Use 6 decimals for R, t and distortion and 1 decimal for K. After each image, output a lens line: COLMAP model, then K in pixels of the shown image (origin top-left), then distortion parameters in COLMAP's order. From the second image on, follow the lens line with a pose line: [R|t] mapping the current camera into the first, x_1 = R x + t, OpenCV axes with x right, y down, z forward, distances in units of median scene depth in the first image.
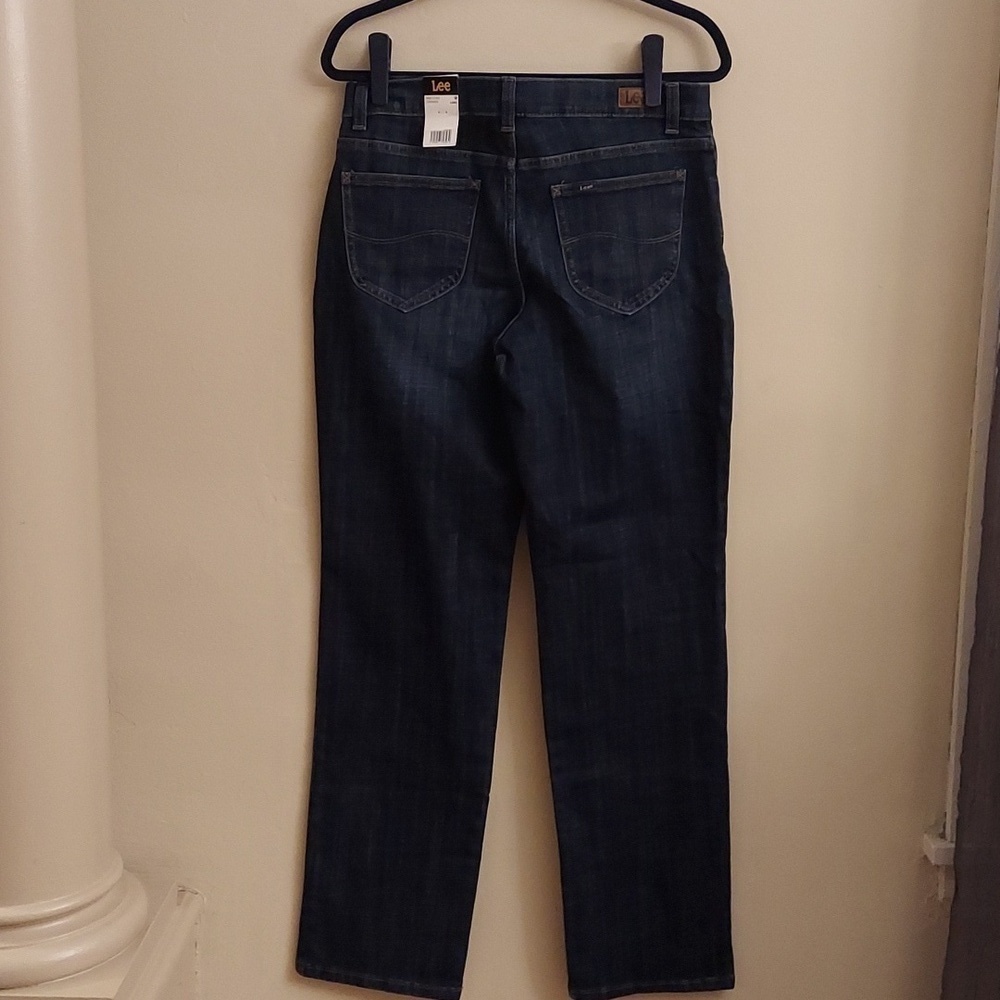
lens RADIAL K [[1623.3, 0, 495.5], [0, 1623.3, 517.5], [0, 0, 1]] dist [0.125295, 0.000000]
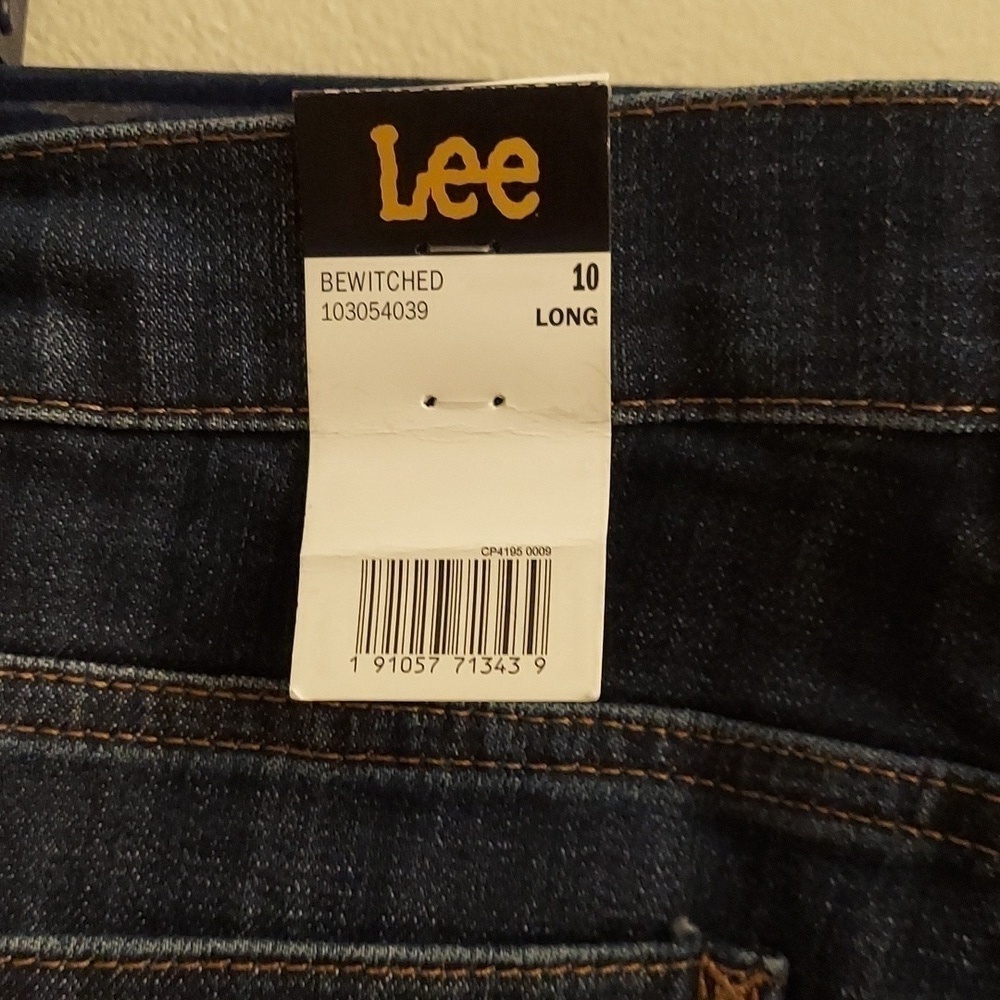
lens RADIAL K [[1623.3, 0, 495.3], [0, 1623.3, 496.1], [0, 0, 1]] dist [0.125295, 0.000000]
pose [[0.995608, -0.003183, 0.093562, -0.040682], [0.021012, 0.981522, -0.190194, -0.218102], [-0.091227, 0.191325, 0.977278, 0.884943]]
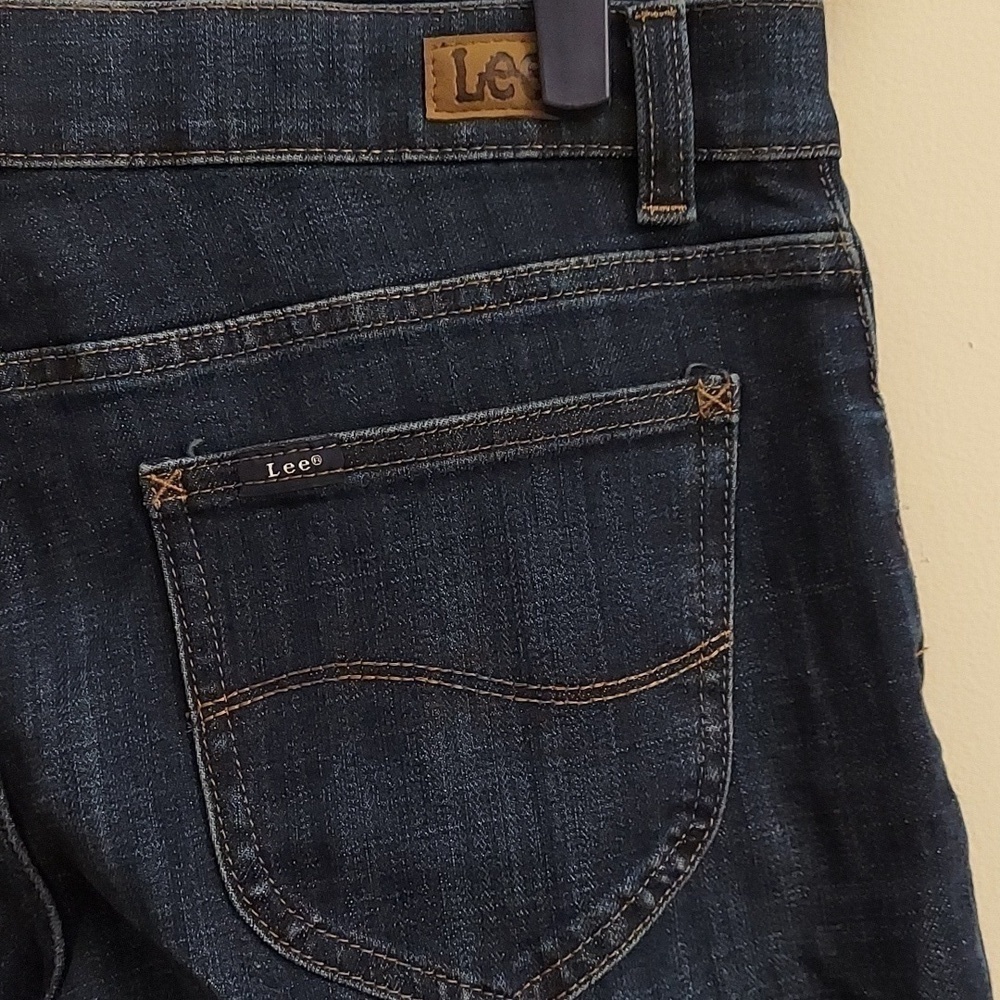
lens RADIAL K [[1623.3, 0, 504.1], [0, 1623.3, 492.2], [0, 0, 1]] dist [0.125295, 0.000000]
pose [[0.998200, -0.036620, -0.047497, 0.094191], [0.029056, 0.988083, -0.151156, -0.163346], [0.052466, 0.149504, 0.987368, 0.778418]]
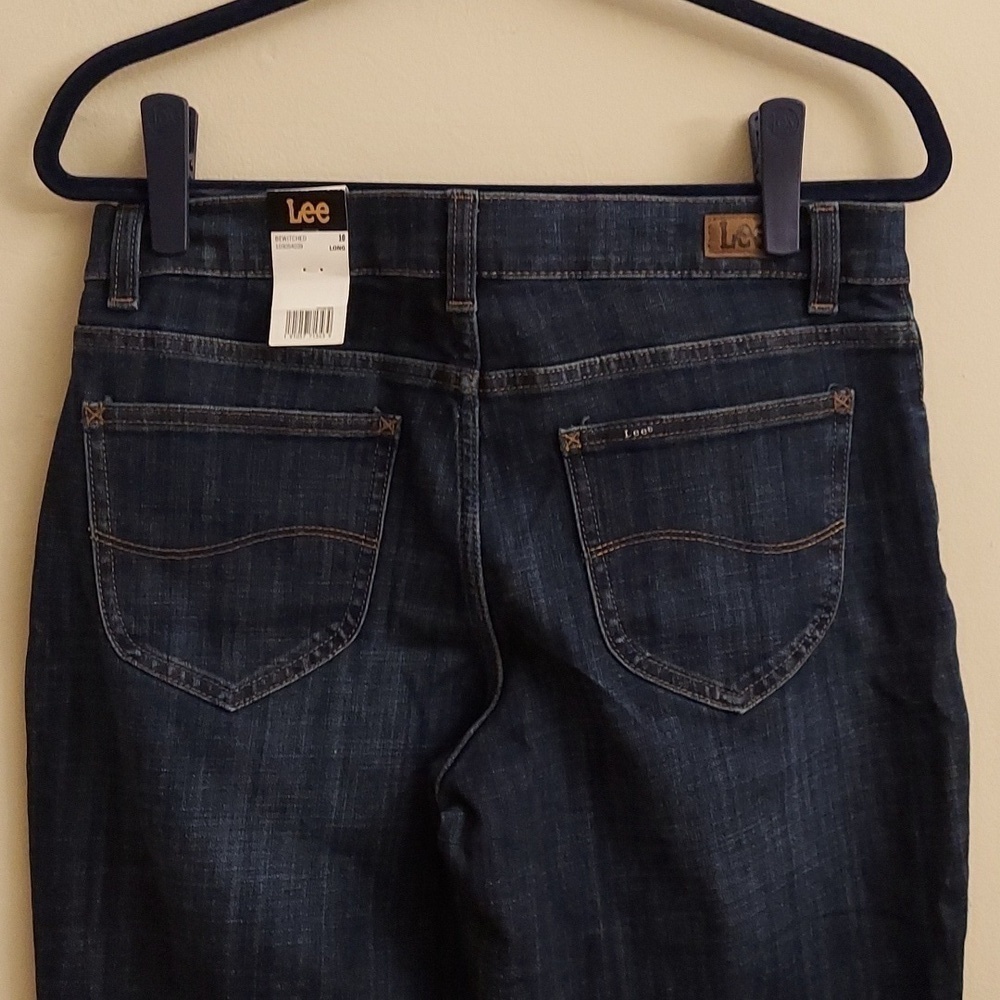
lens RADIAL K [[1623.3, 0, 495.4], [0, 1623.3, 502.5], [0, 0, 1]] dist [0.125295, 0.000000]
pose [[0.998467, -0.012865, 0.053837, -0.007489], [0.017891, 0.995418, -0.093927, -0.141370], [-0.052382, 0.094746, 0.994122, 0.560207]]
